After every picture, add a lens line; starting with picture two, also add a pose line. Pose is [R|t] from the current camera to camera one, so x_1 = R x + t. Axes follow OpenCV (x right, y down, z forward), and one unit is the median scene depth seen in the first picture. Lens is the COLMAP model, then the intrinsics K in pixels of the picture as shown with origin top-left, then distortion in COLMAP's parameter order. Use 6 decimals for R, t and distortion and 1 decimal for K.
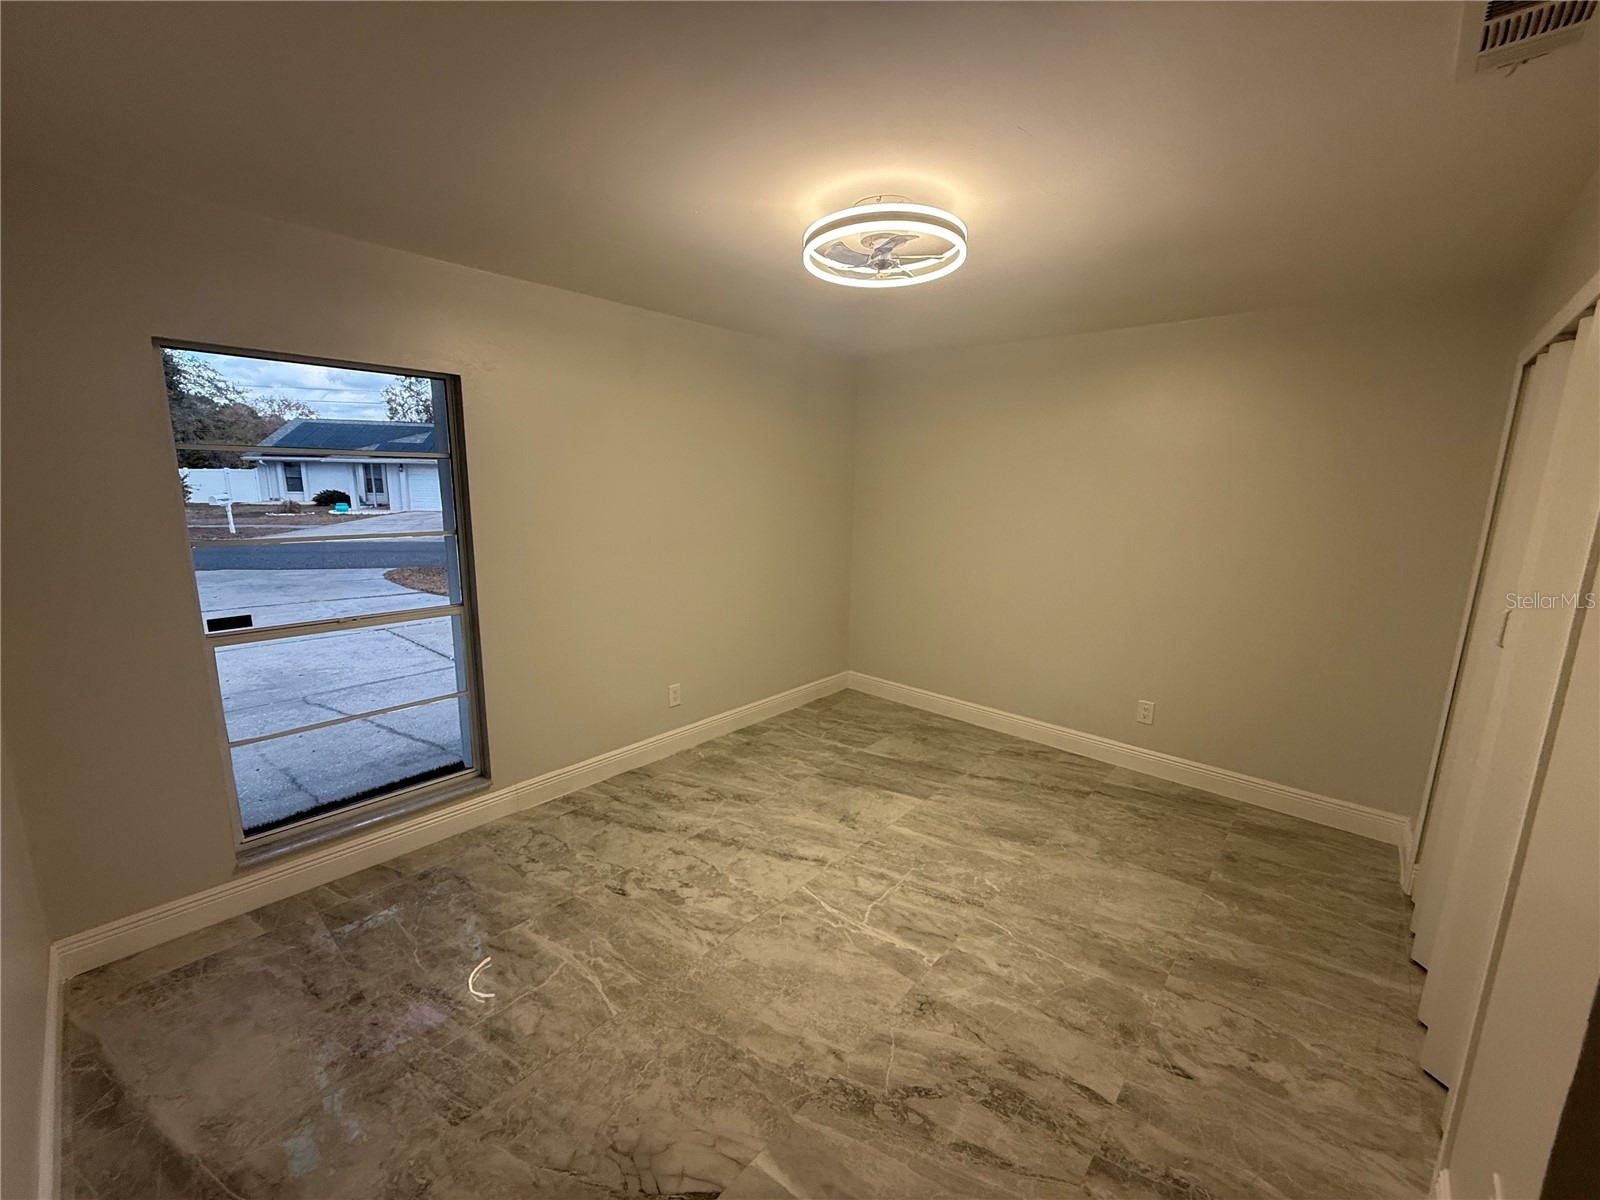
lens RADIAL K [[637.0, 0, 810.9], [0, 637.0, 606.5], [0, 0, 1]] dist [0.001192, -0.000171]
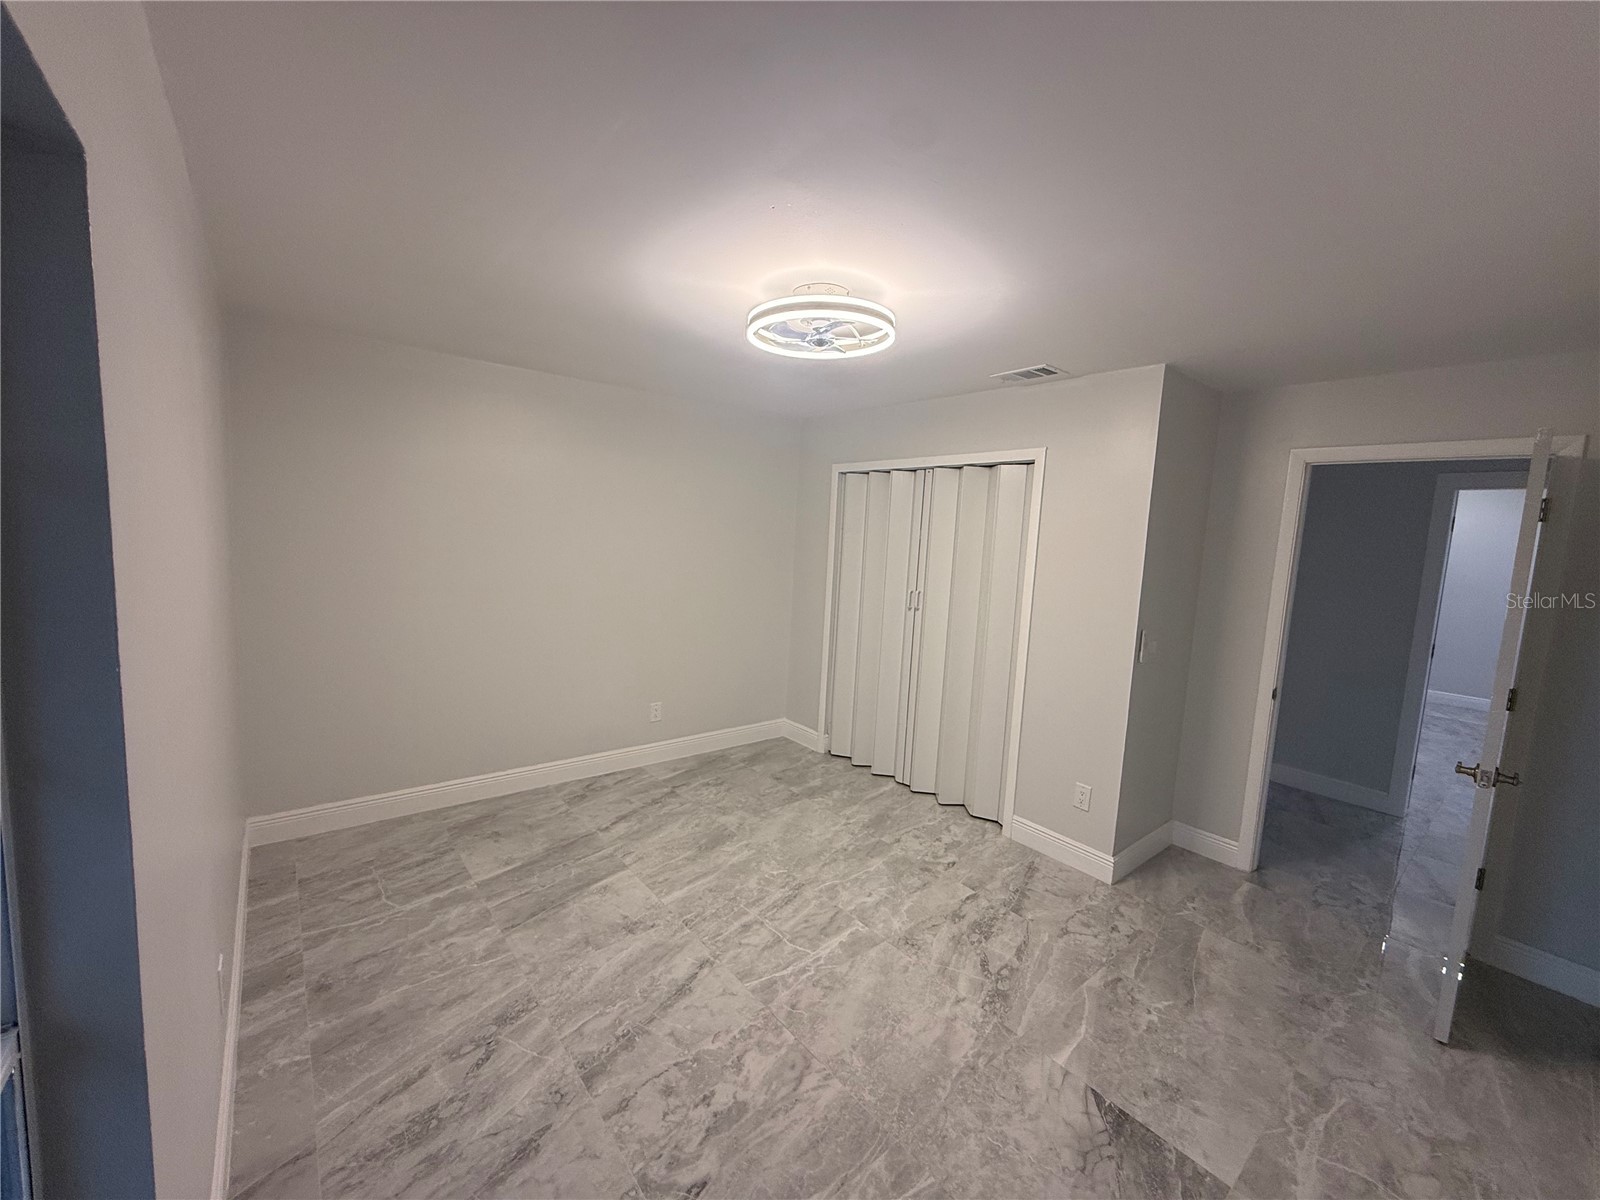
lens RADIAL K [[637.0, 0, 787.1], [0, 637.0, 590.0], [0, 0, 1]] dist [0.001192, -0.000171]
pose [[0.173792, -0.104232, 0.979251, -0.825687], [0.145824, 0.986144, 0.079086, -0.170801], [-0.973926, 0.129053, 0.186583, 0.707244]]
